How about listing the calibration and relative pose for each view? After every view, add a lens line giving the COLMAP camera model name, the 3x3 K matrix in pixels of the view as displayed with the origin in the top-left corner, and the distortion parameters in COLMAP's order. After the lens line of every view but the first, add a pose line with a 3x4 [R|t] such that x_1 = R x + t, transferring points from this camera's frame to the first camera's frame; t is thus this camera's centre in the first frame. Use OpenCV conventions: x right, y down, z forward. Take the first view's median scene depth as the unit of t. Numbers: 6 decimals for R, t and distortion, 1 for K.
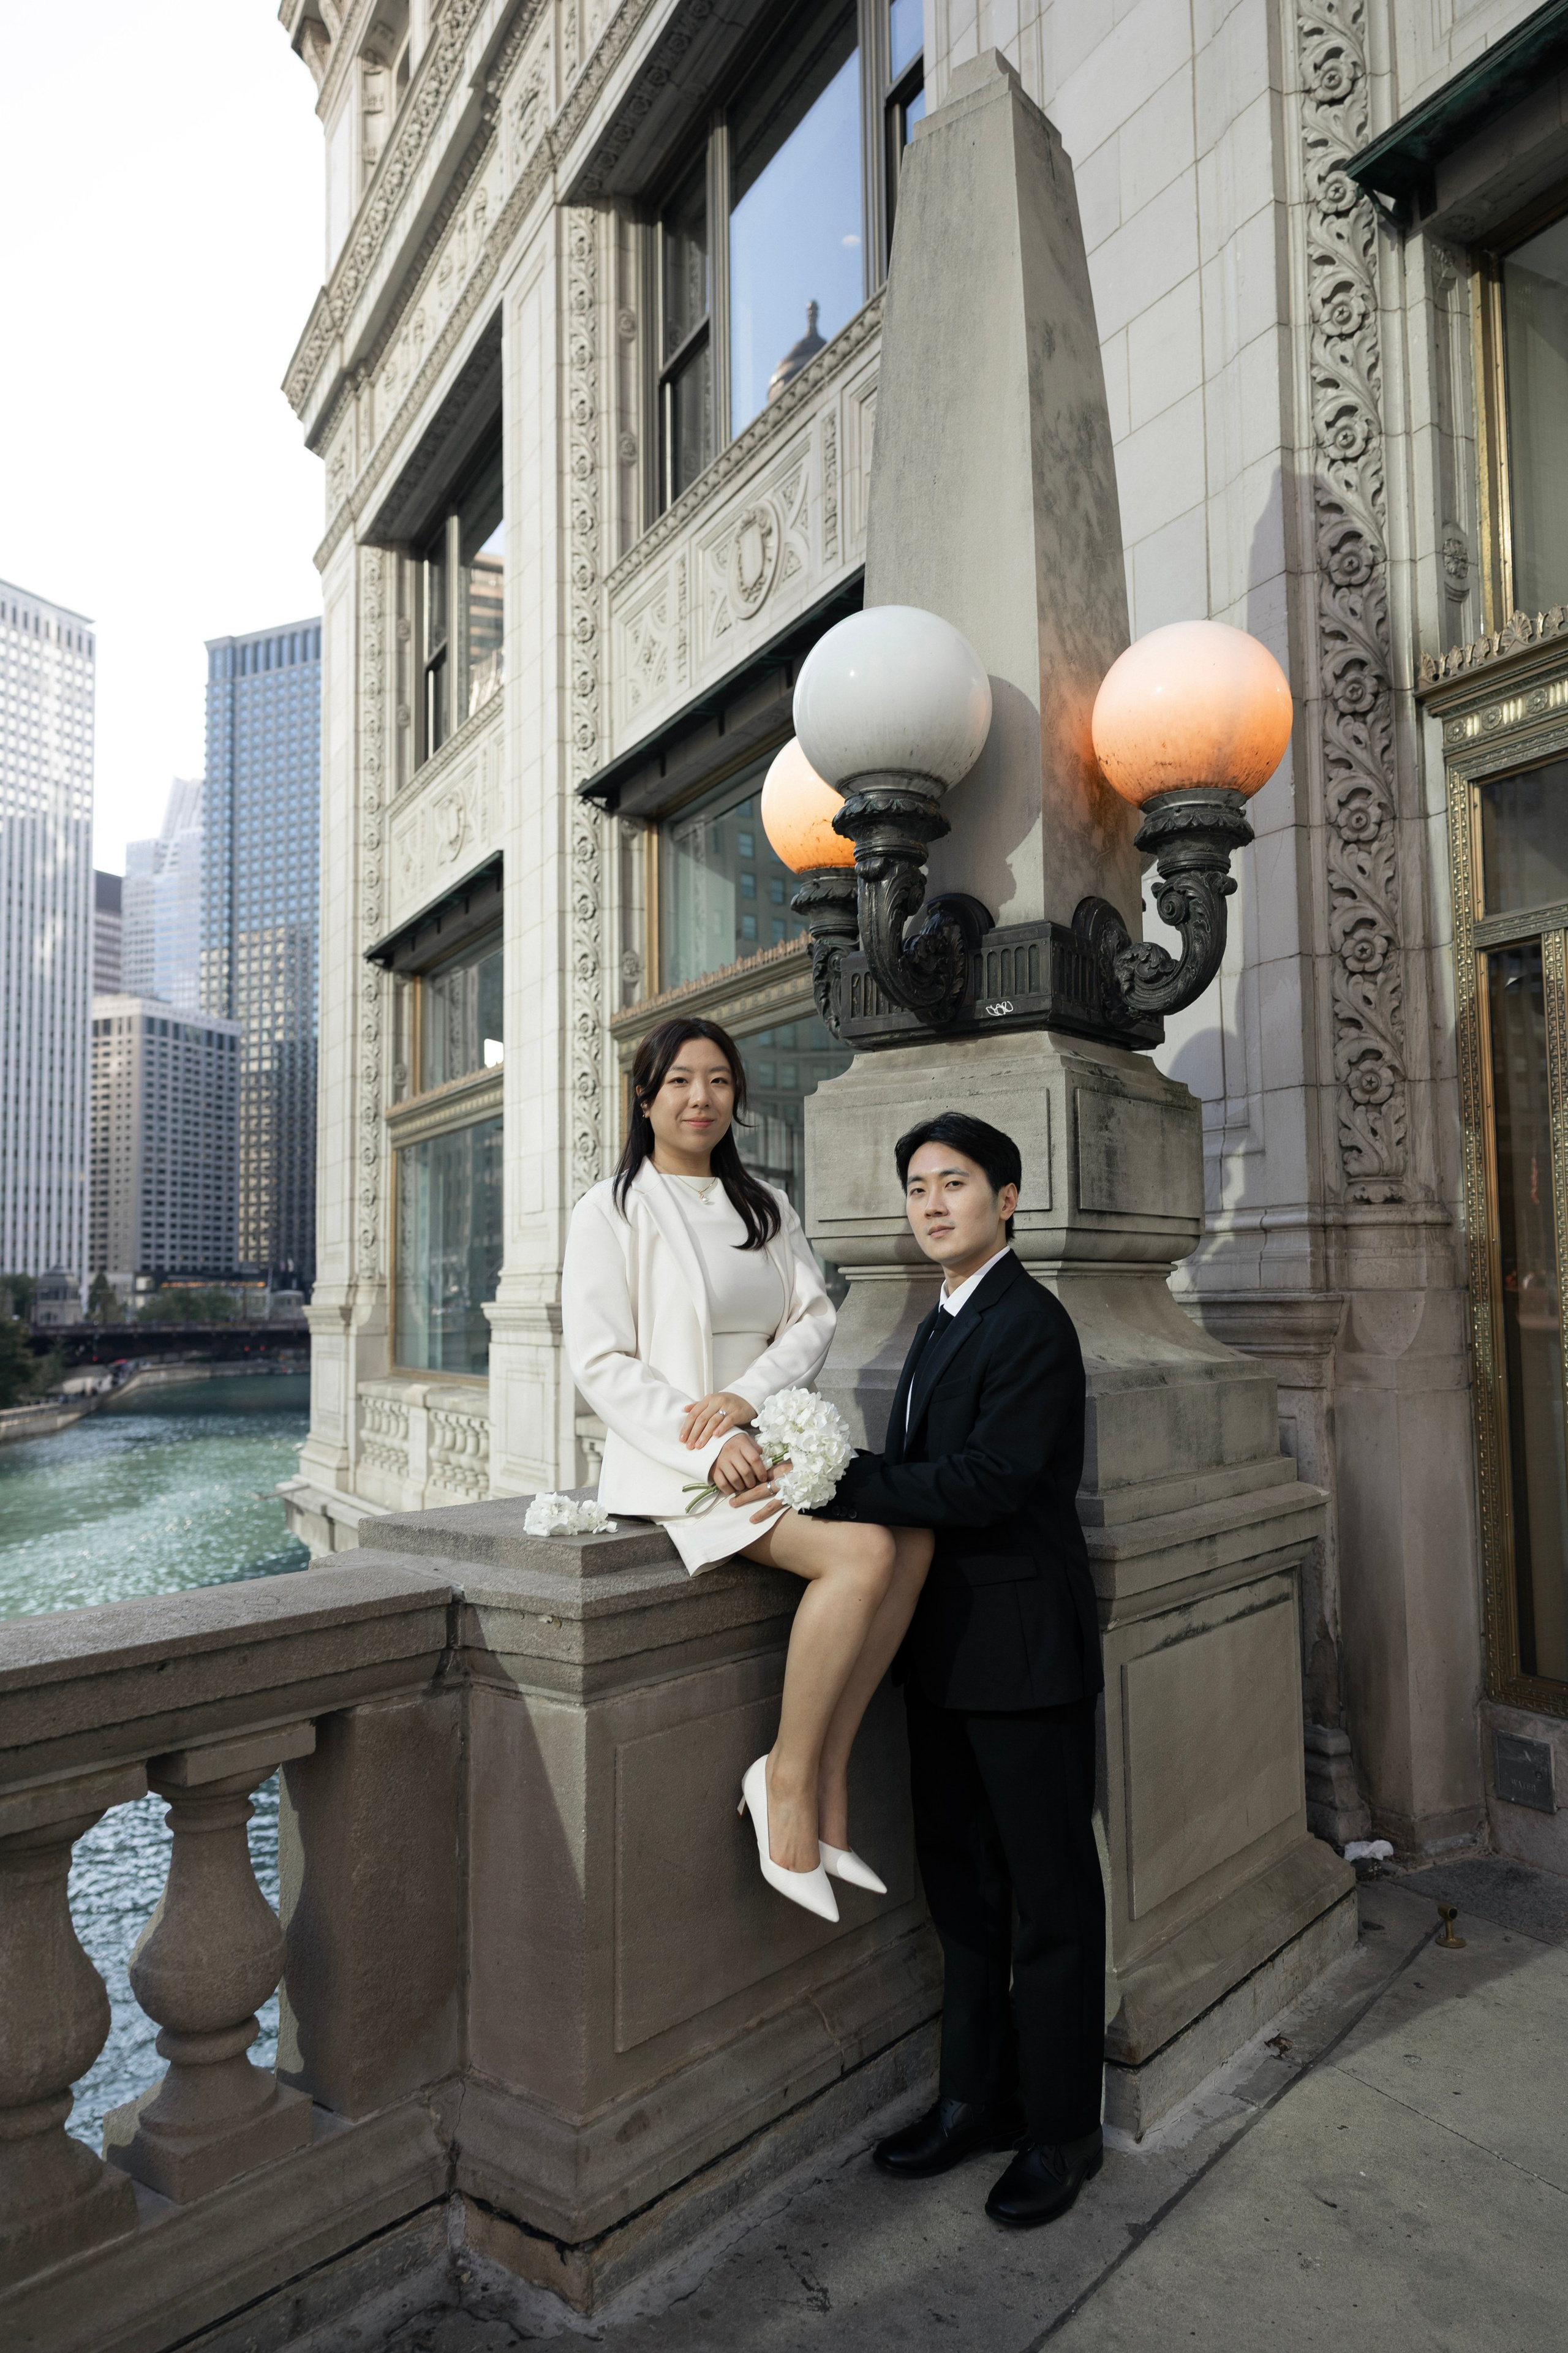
lens RADIAL K [[1631.5, 0, 784.0], [0, 1631.5, 1176.5], [0, 0, 1]] dist [0.002962, 0.006966]
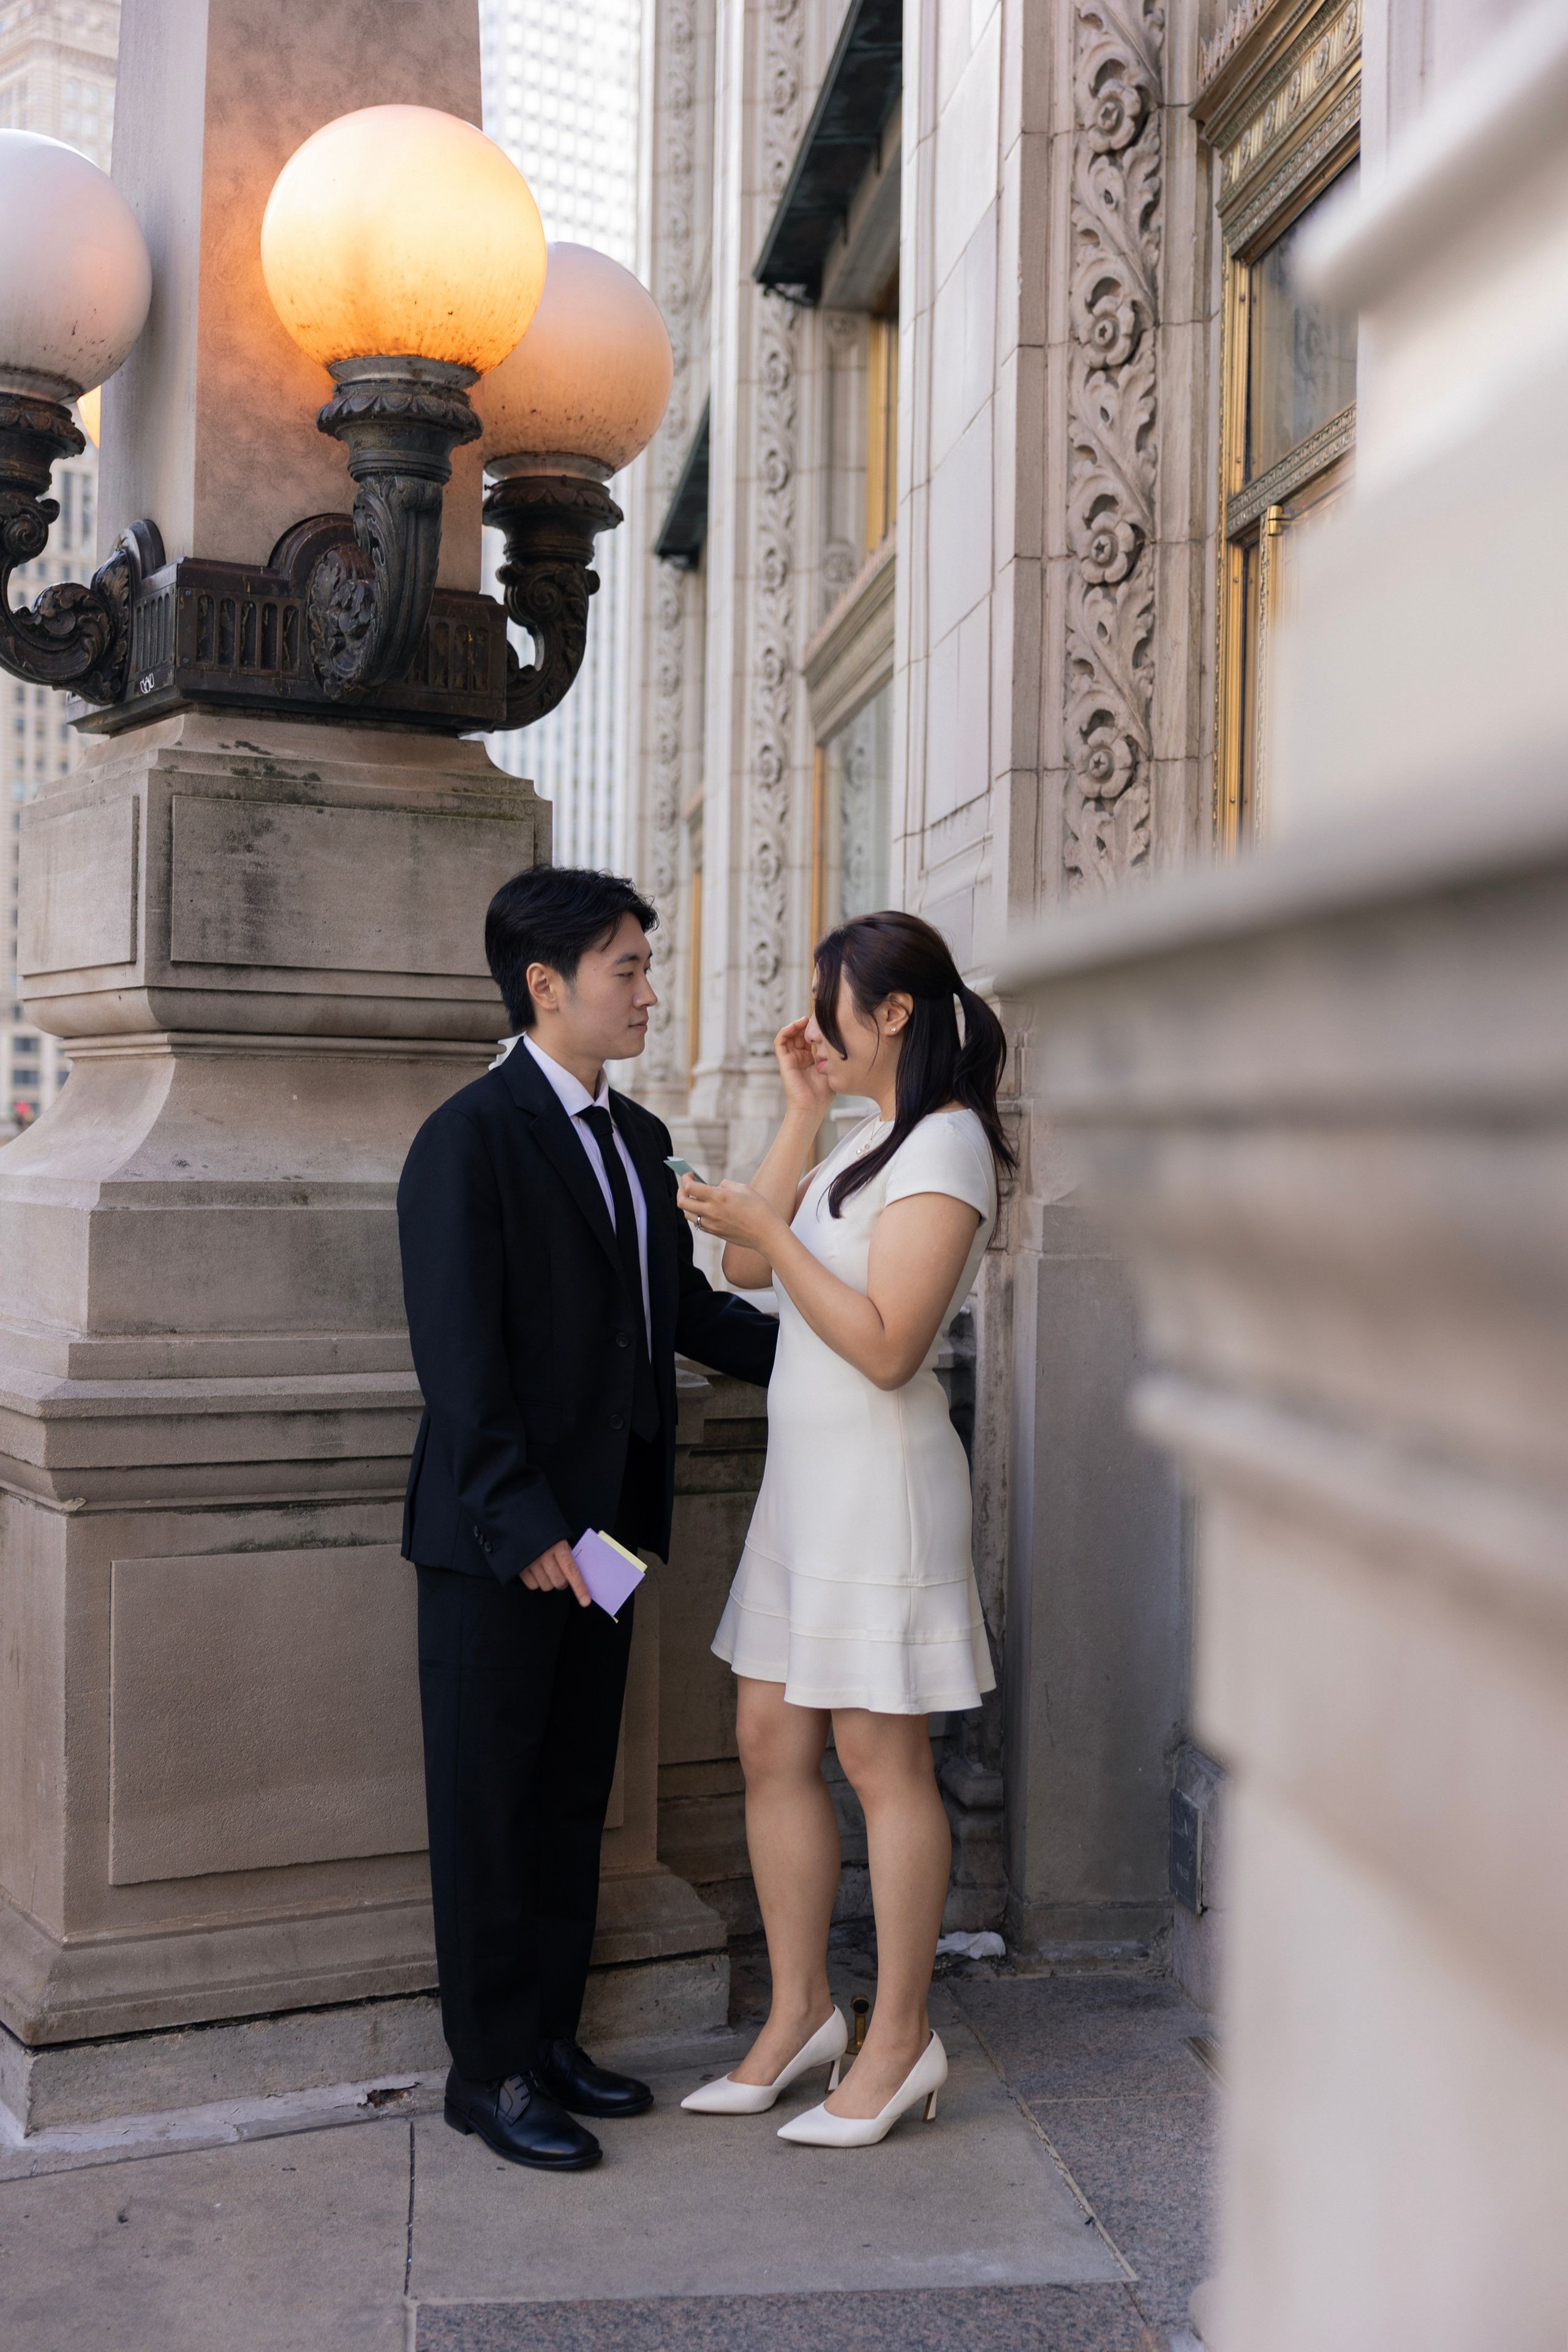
lens RADIAL K [[2967.6, 0, 784.0], [0, 2967.6, 1176.0], [0, 0, 1]] dist [-0.002273, -0.007610]
pose [[0.930807, 0.031972, -0.364110, 0.652103], [0.000121, 0.996140, 0.087780, -0.000666], [0.365511, -0.081750, 0.927210, -0.100250]]
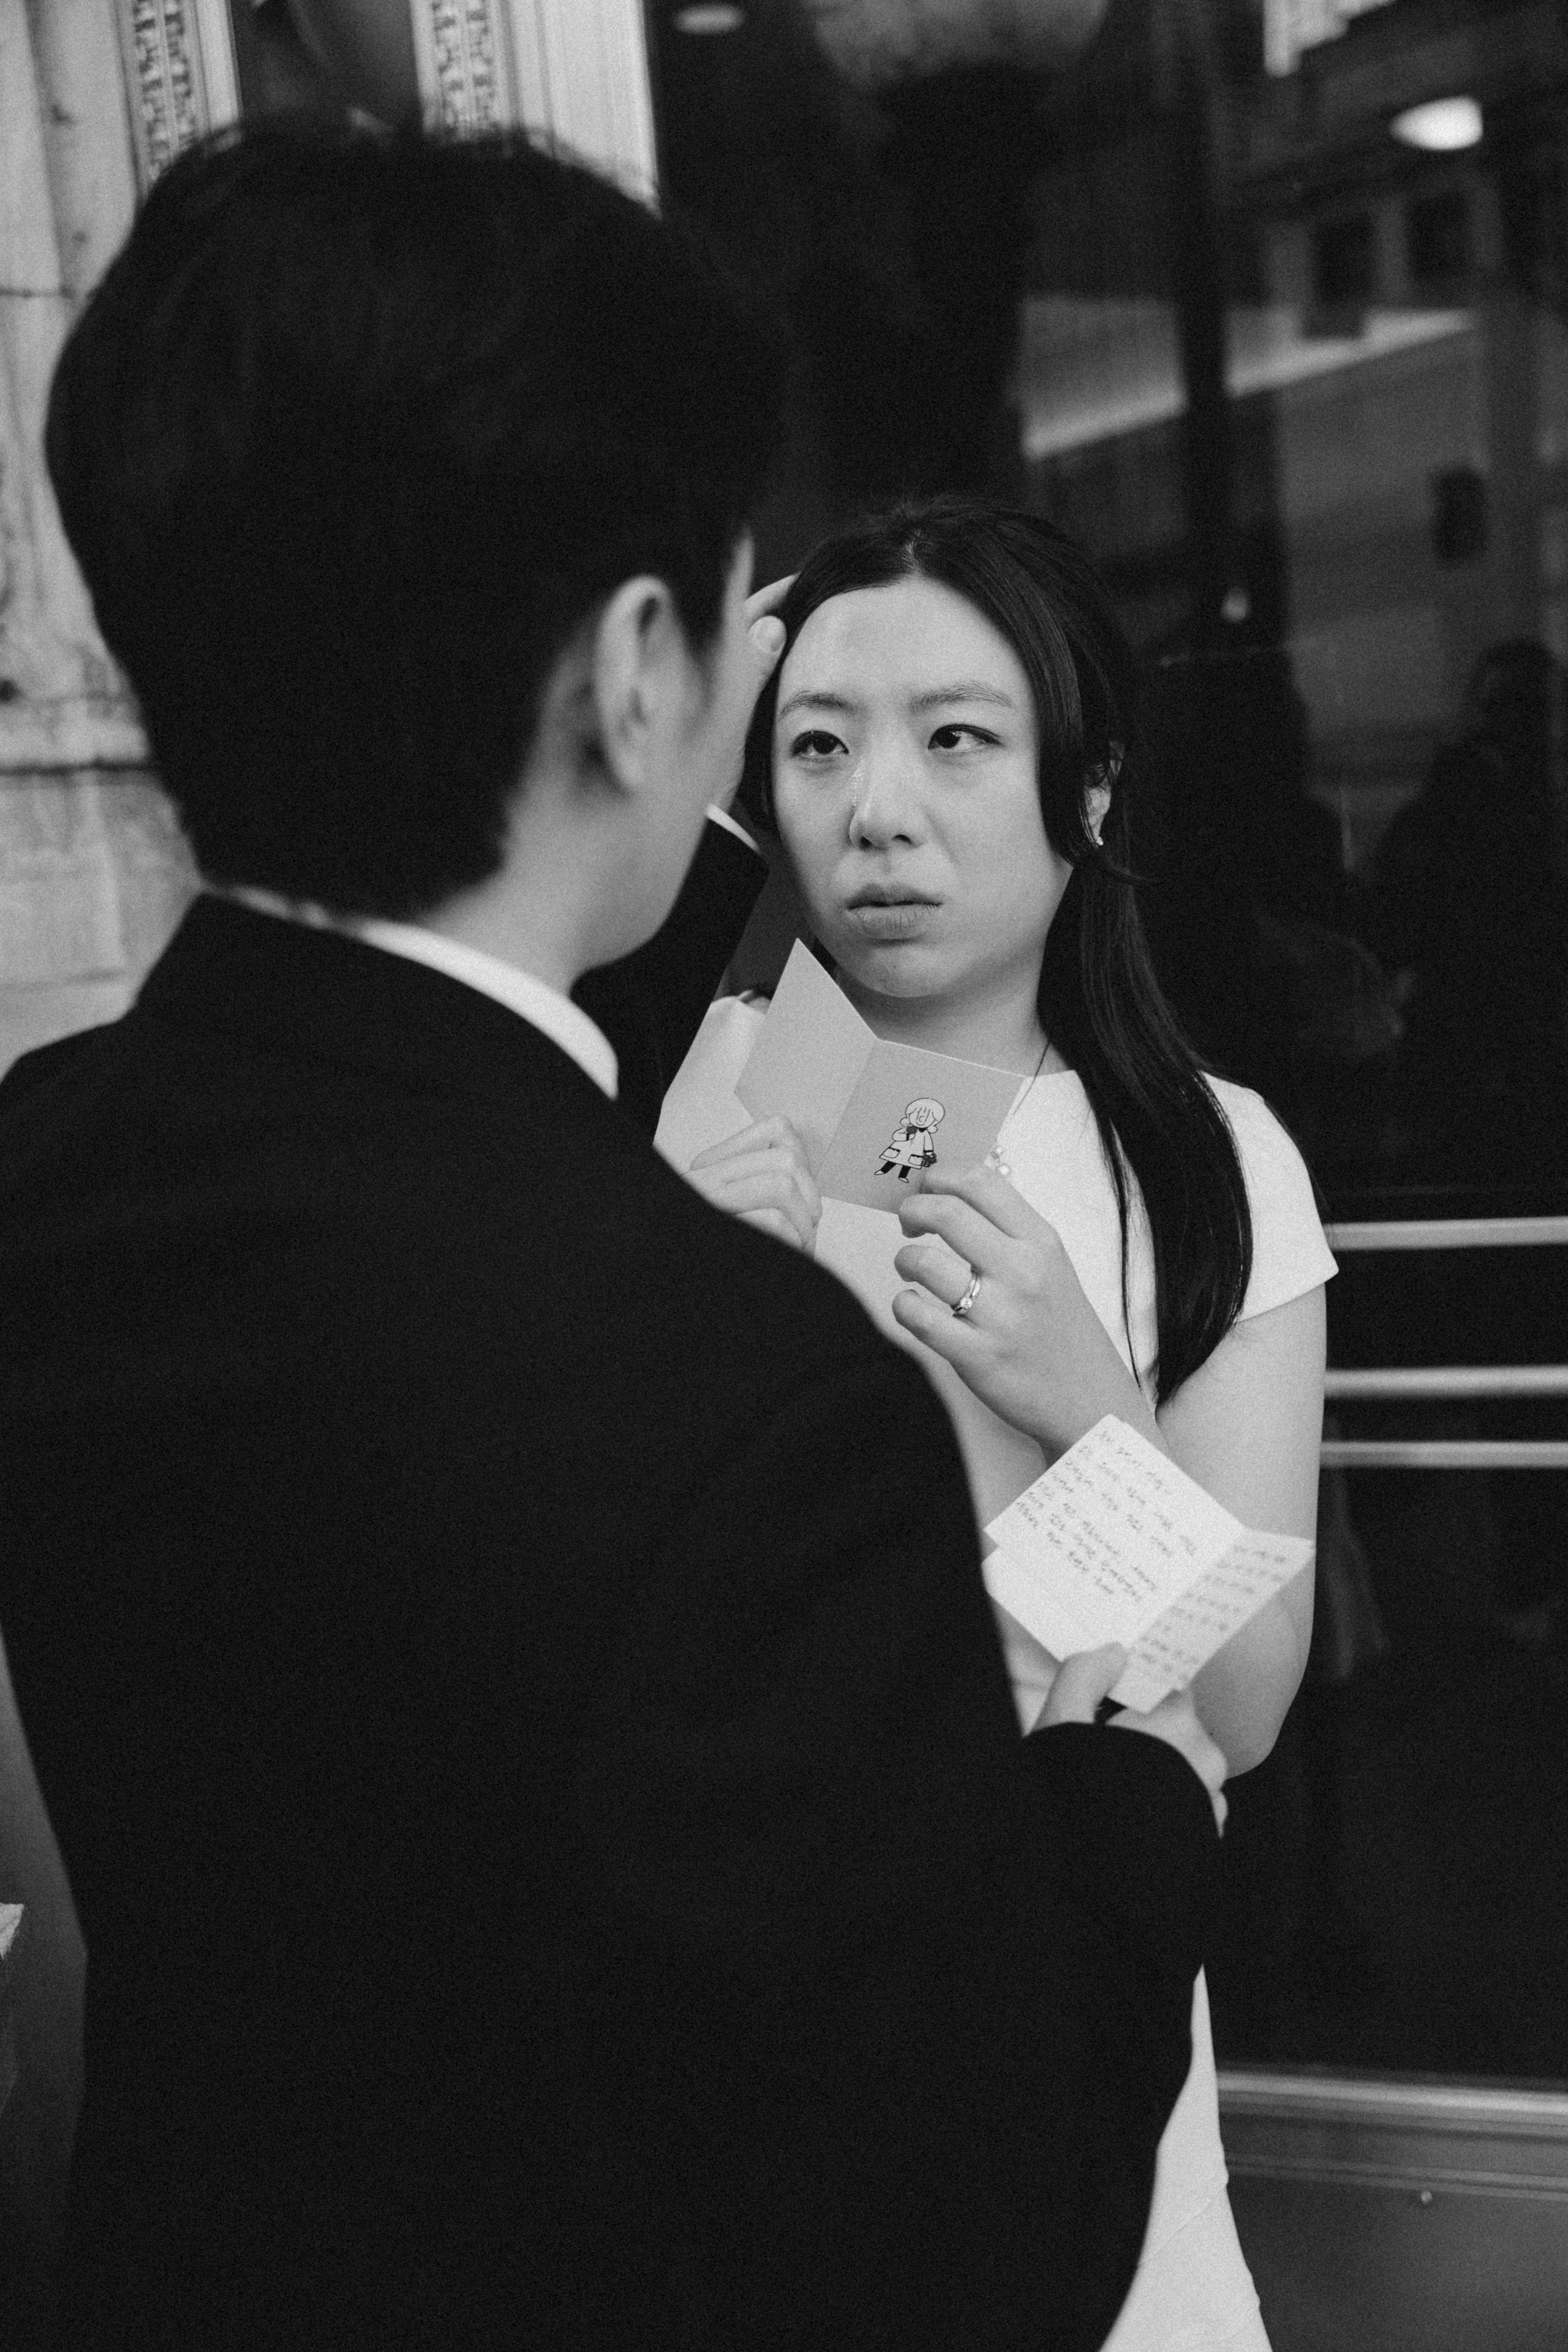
lens RADIAL K [[2503.7, 0, 784.0], [0, 2503.7, 1176.0], [0, 0, 1]] dist [0.038054, 0.006935]
pose [[0.681566, -0.150340, 0.716146, 0.120588], [0.031882, 0.983839, 0.176194, 0.024591], [-0.731061, -0.097256, 0.675345, 0.550776]]
